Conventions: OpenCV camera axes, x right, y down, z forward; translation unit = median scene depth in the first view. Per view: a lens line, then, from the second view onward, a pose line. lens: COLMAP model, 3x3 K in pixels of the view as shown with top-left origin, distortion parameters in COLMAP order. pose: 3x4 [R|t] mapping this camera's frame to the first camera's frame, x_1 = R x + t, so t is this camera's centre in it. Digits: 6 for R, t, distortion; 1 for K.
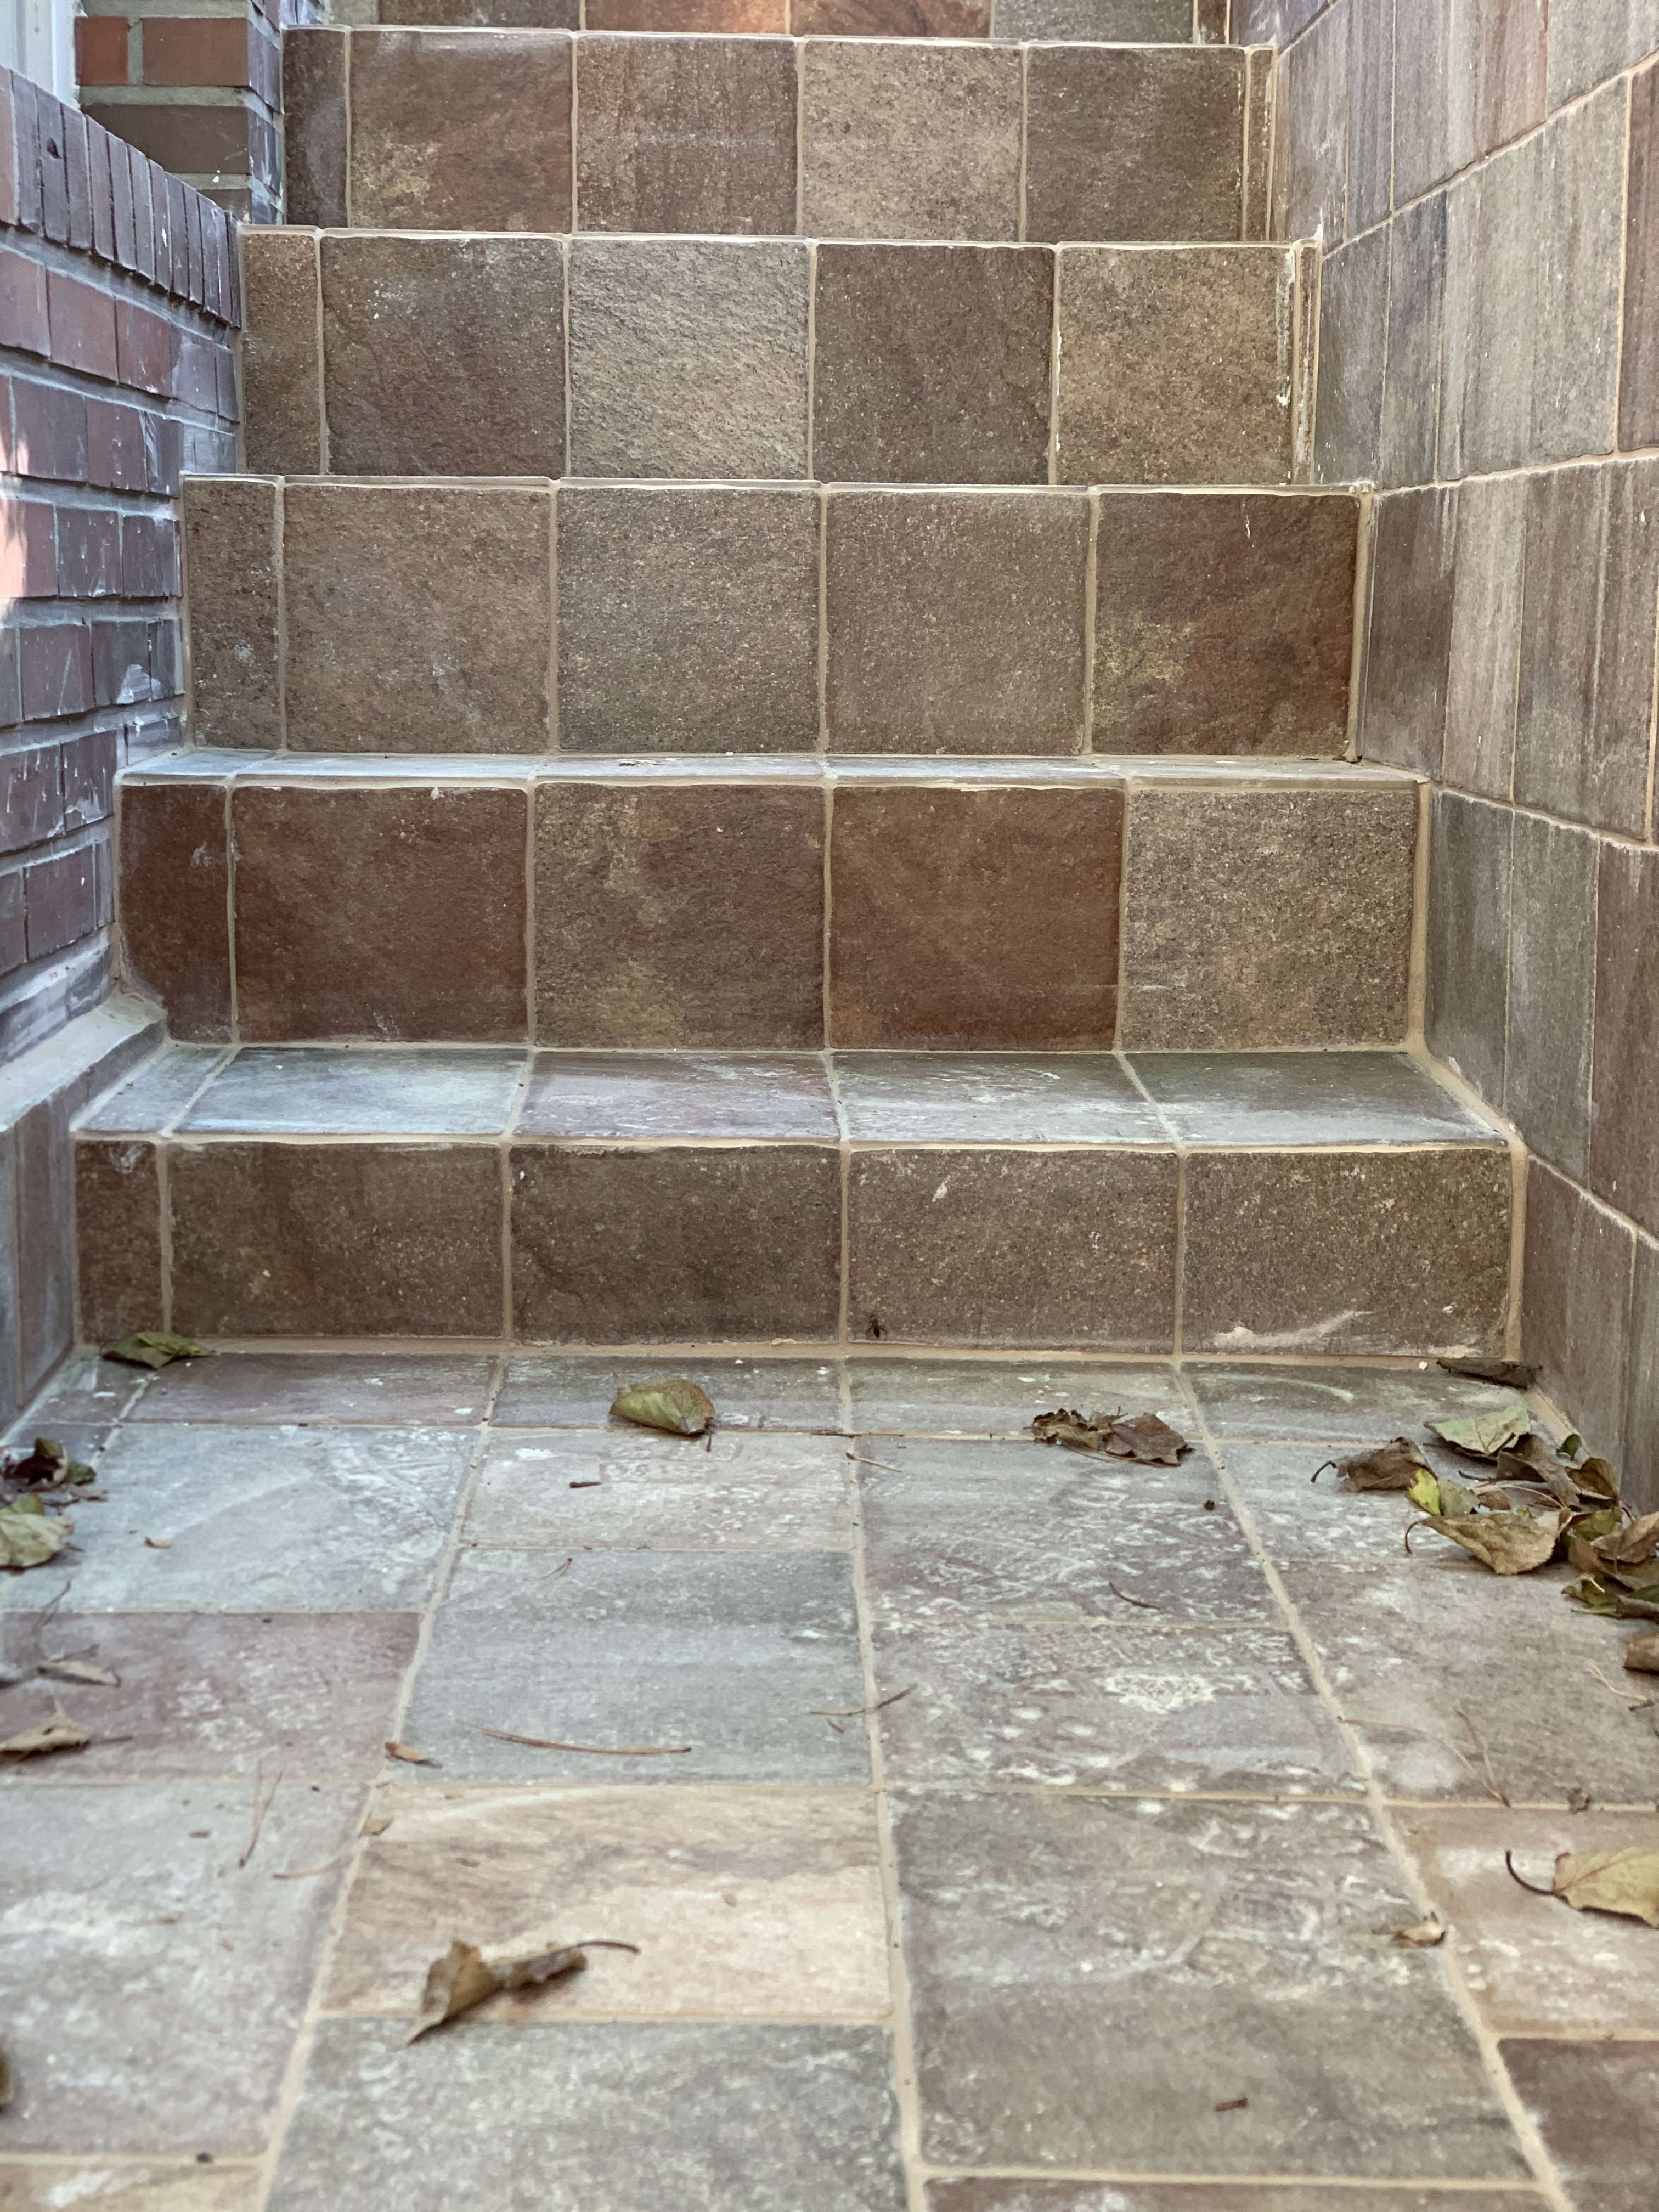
lens RADIAL K [[3266.7, 0, 829.5], [0, 3266.7, 1106.0], [0, 0, 1]] dist [-0.010890, -0.036287]
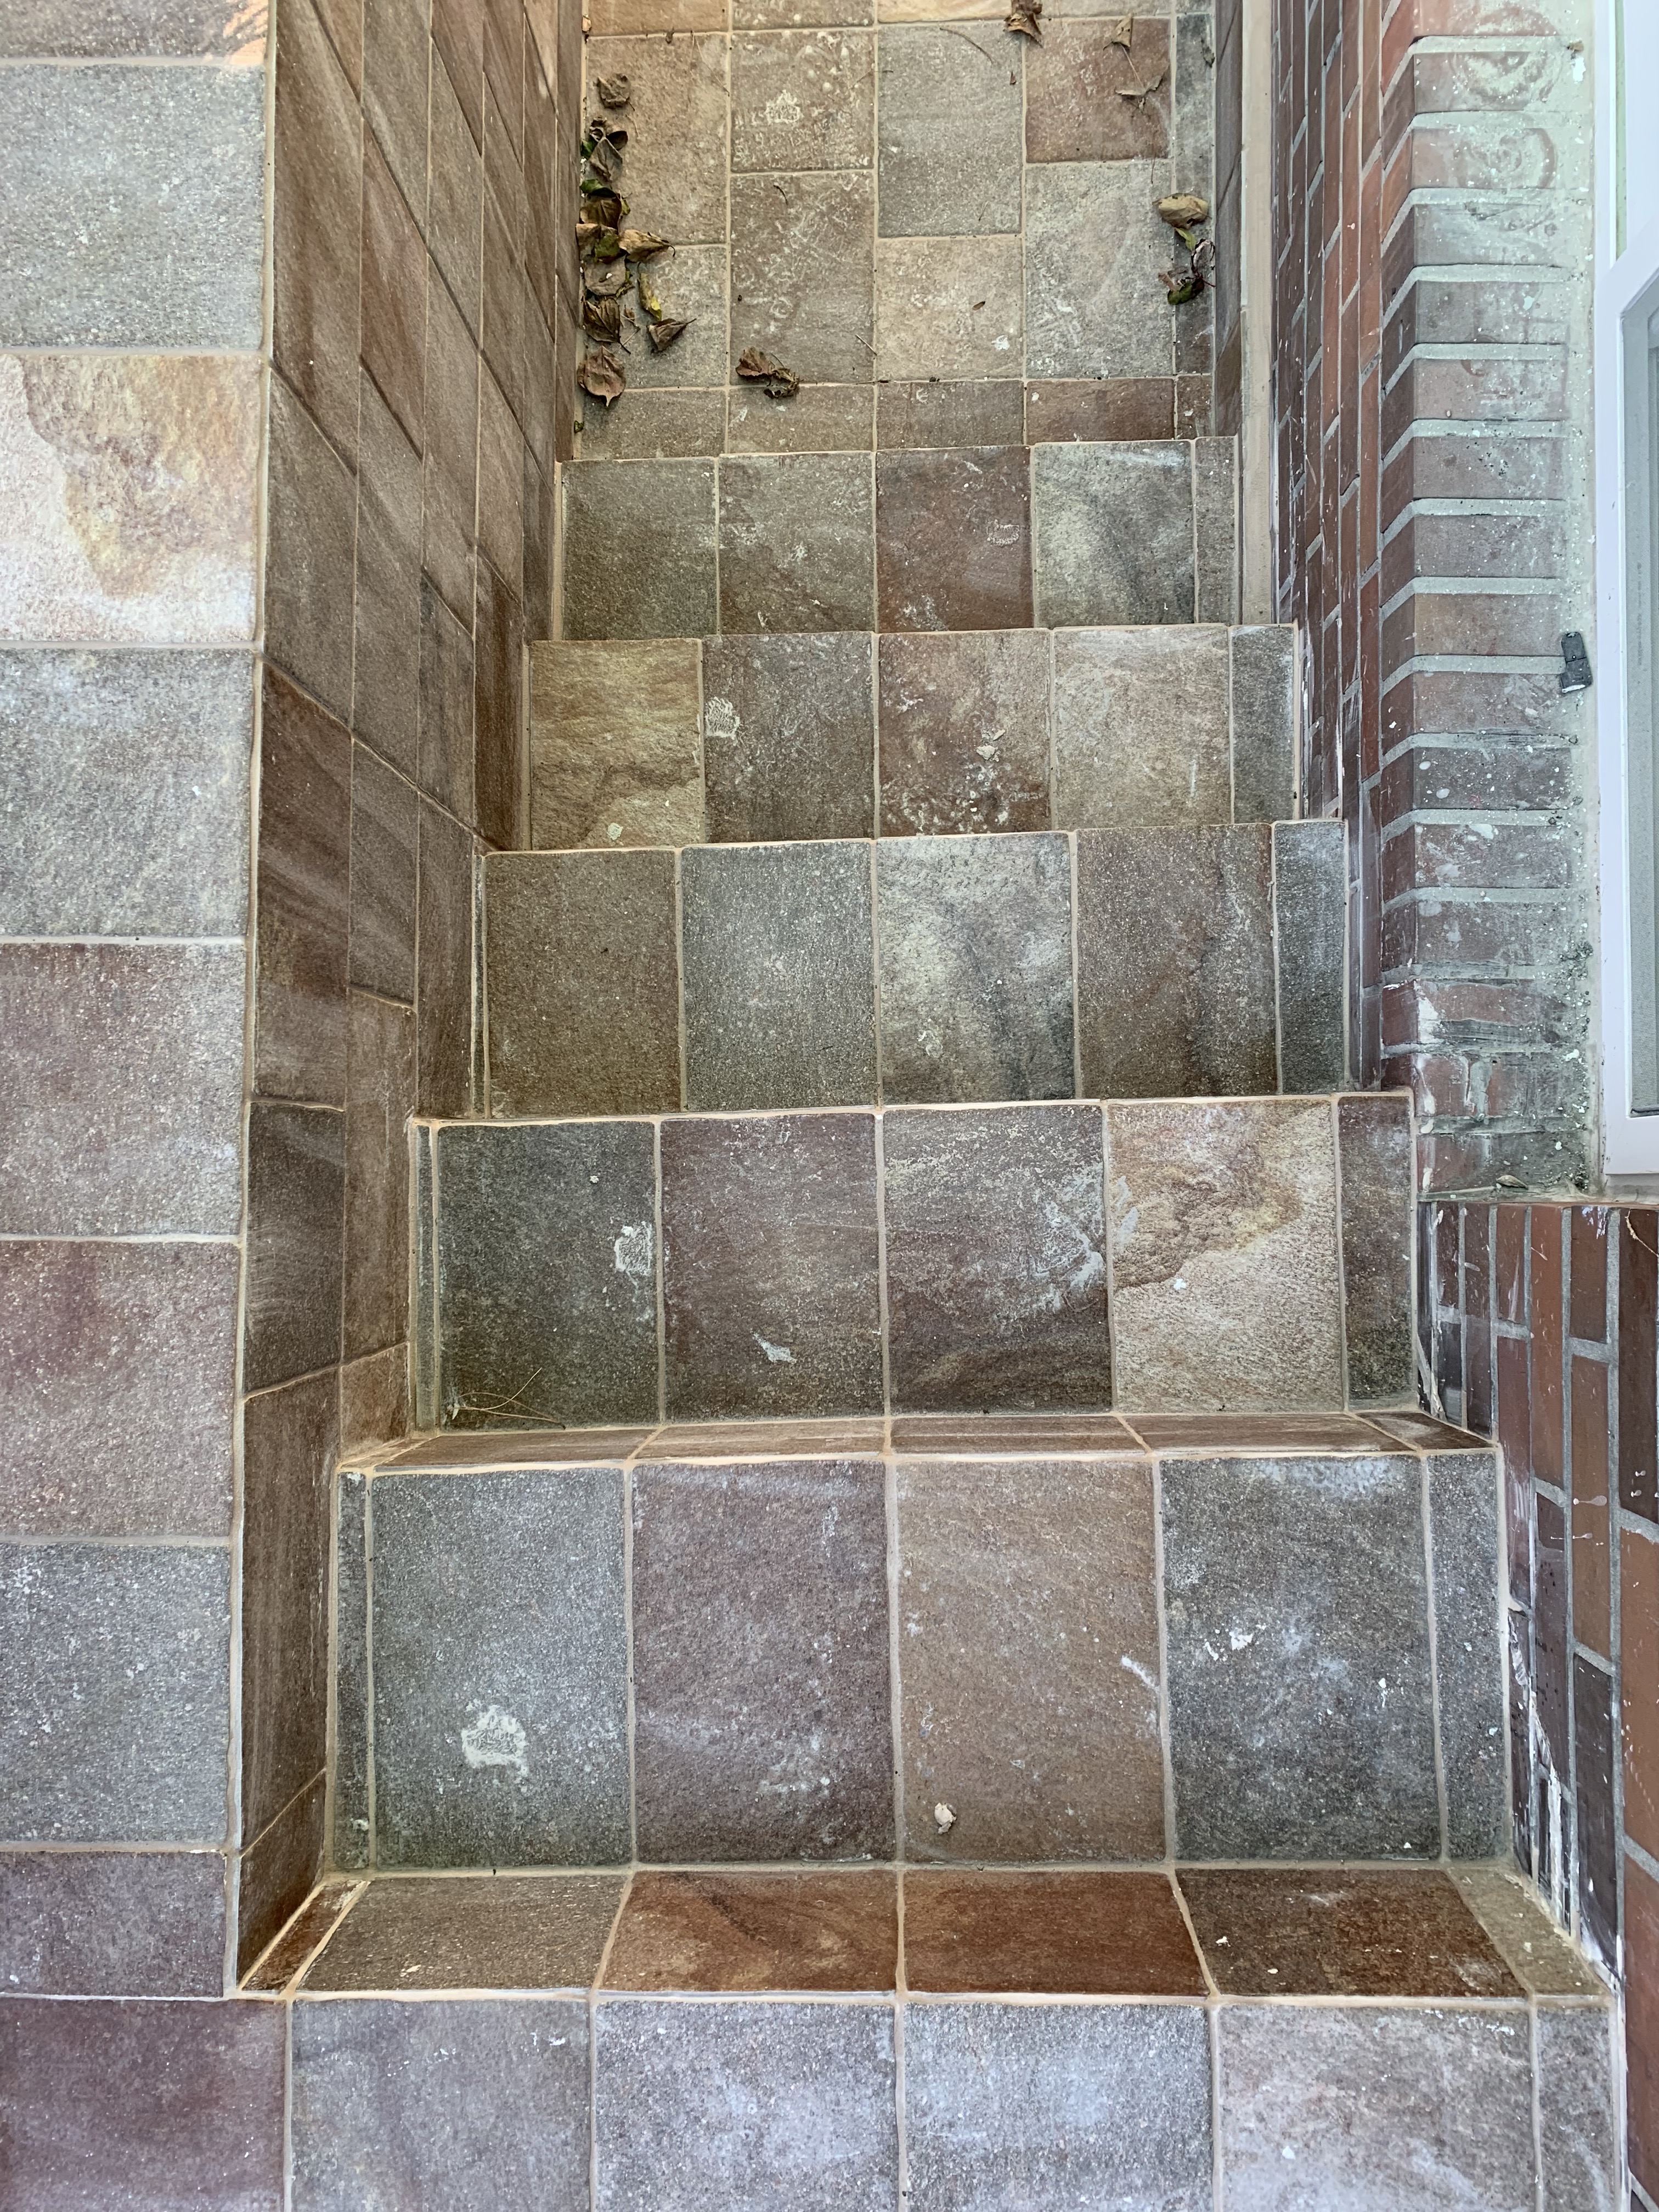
lens RADIAL K [[1671.6, 0, 829.5], [0, 1671.6, 1106.0], [0, 0, 1]] dist [0.005675, 0.002048]
pose [[-0.999511, -0.021546, 0.022651, 0.000045], [0.025179, -0.125378, 0.991789, -1.474882], [-0.018530, 0.991875, 0.125859, 1.684282]]
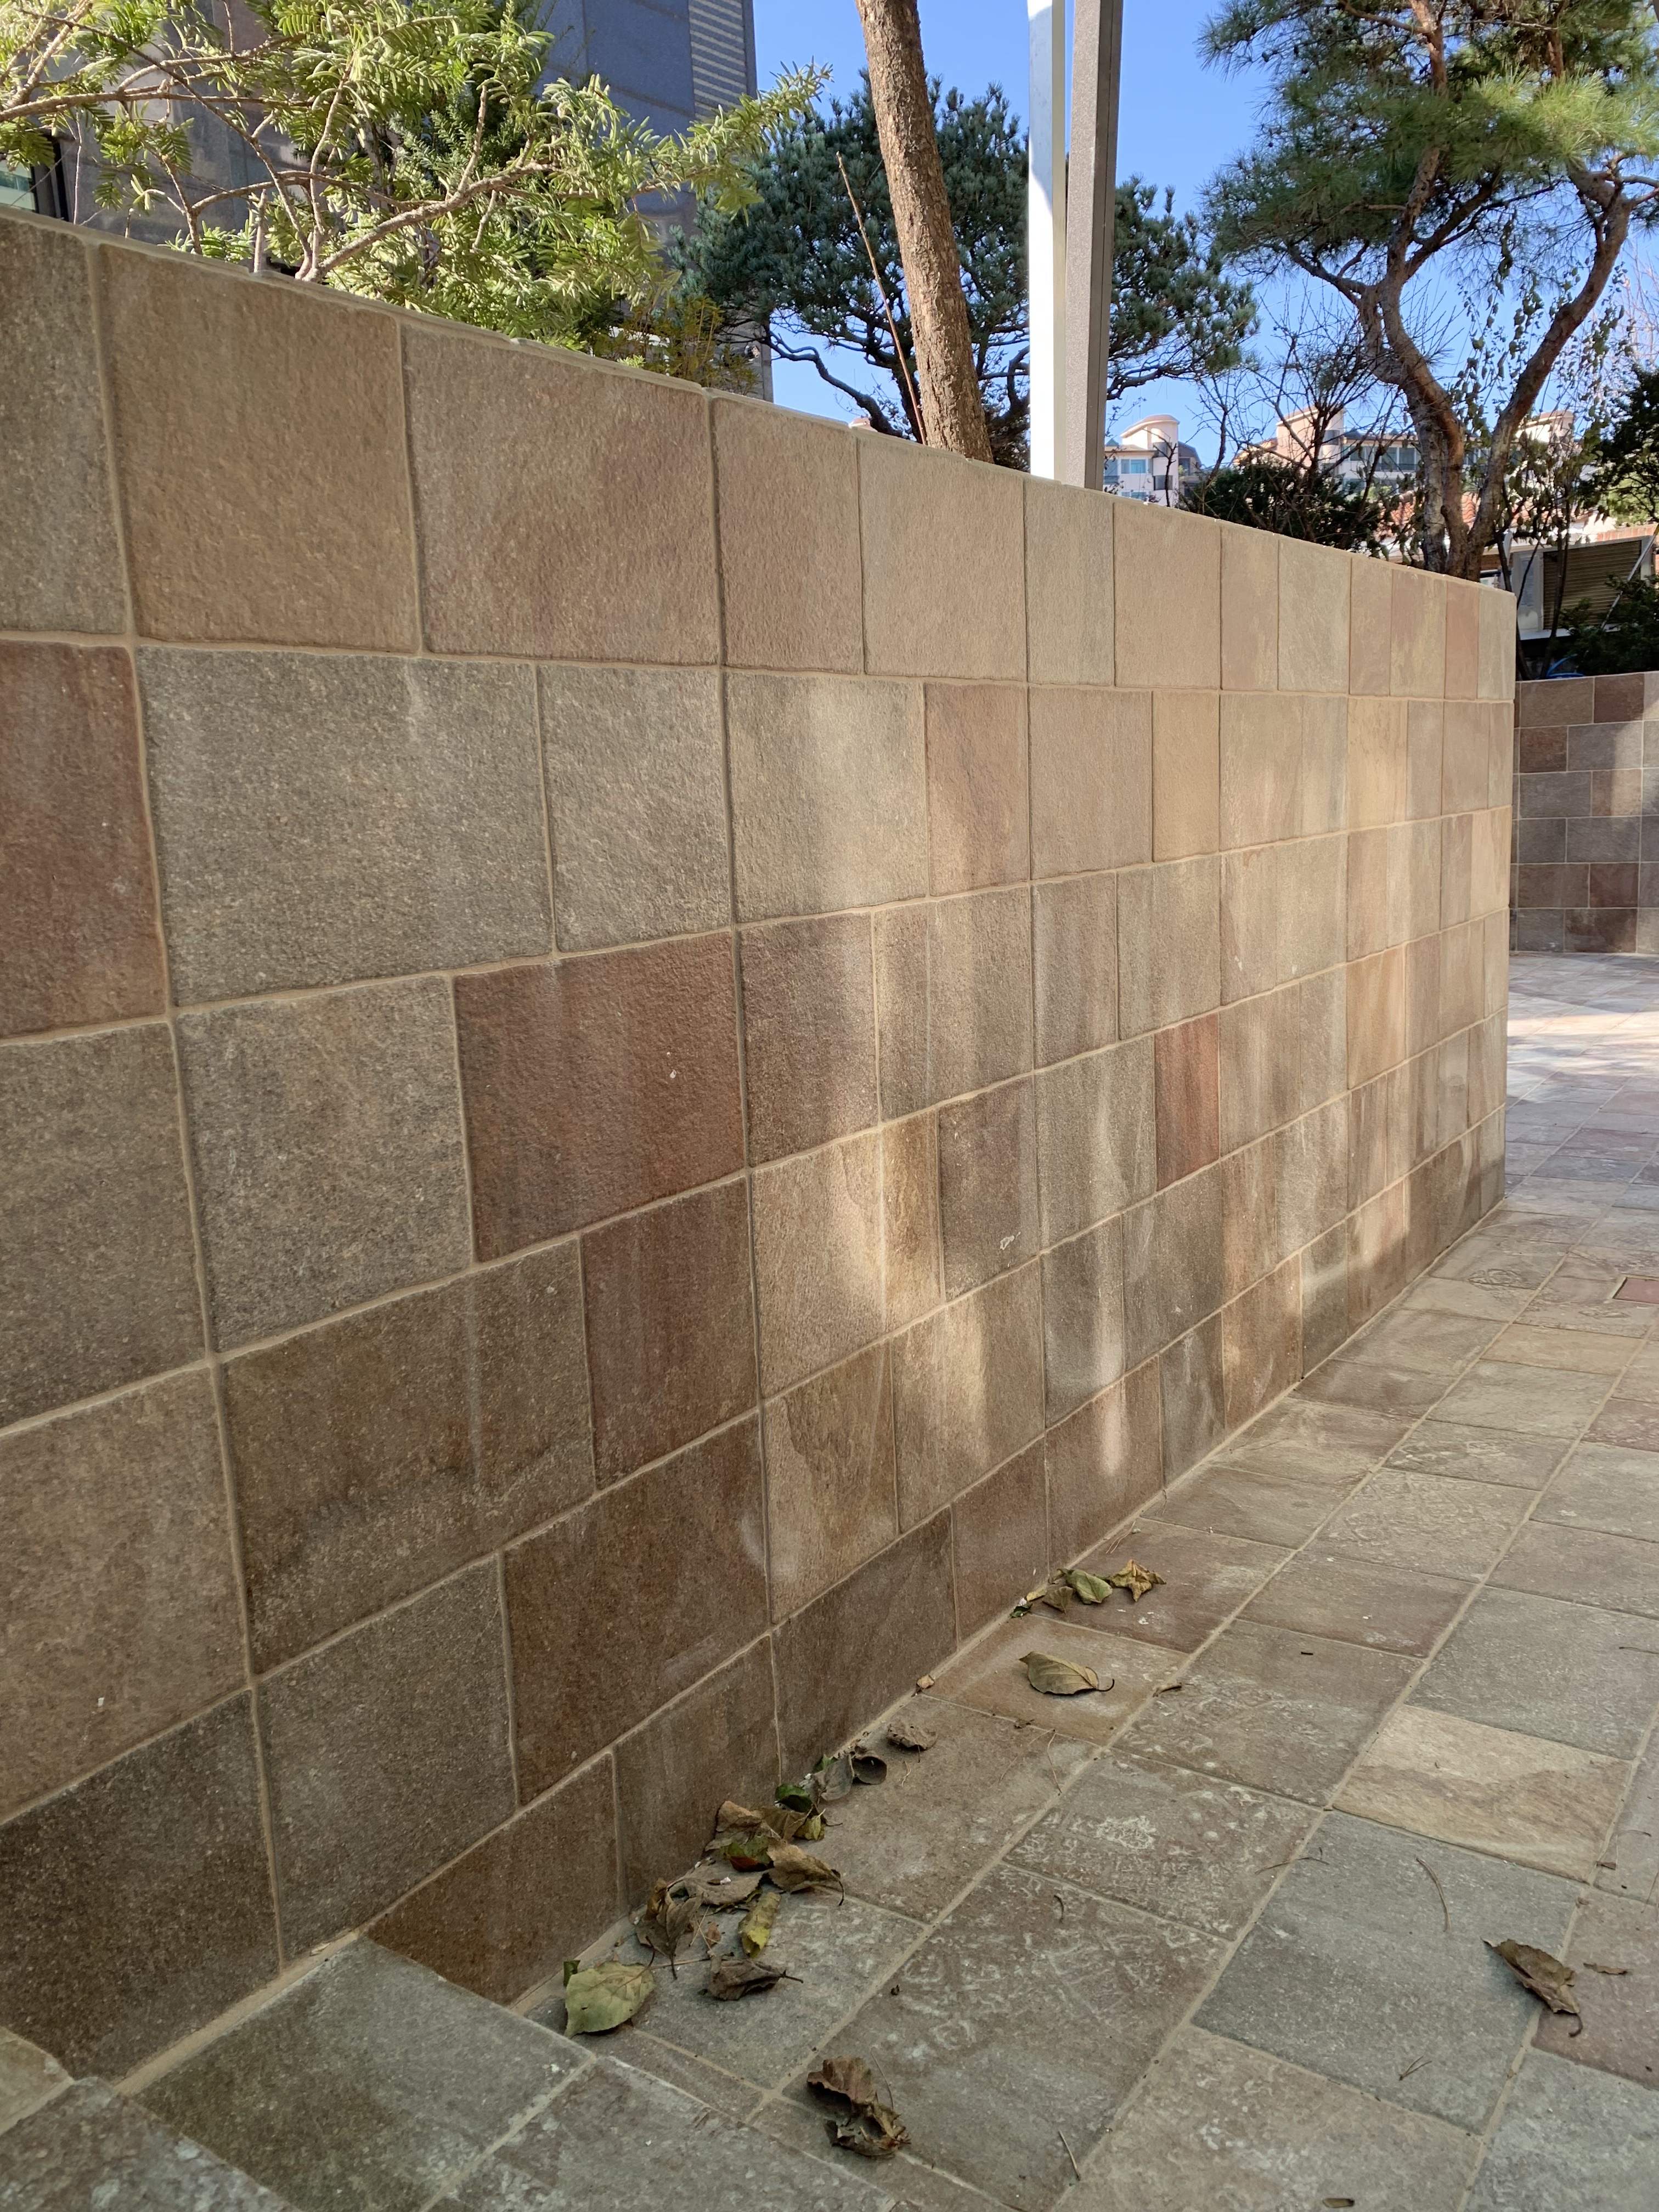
lens RADIAL K [[1671.6, 0, 829.5], [0, 1671.6, 1106.0], [0, 0, 1]] dist [0.005675, 0.002048]
pose [[-0.809455, -0.079594, 0.581763, -0.277079], [0.130275, 0.941733, 0.310107, -0.516859], [-0.572548, 0.326807, -0.751921, 1.629815]]
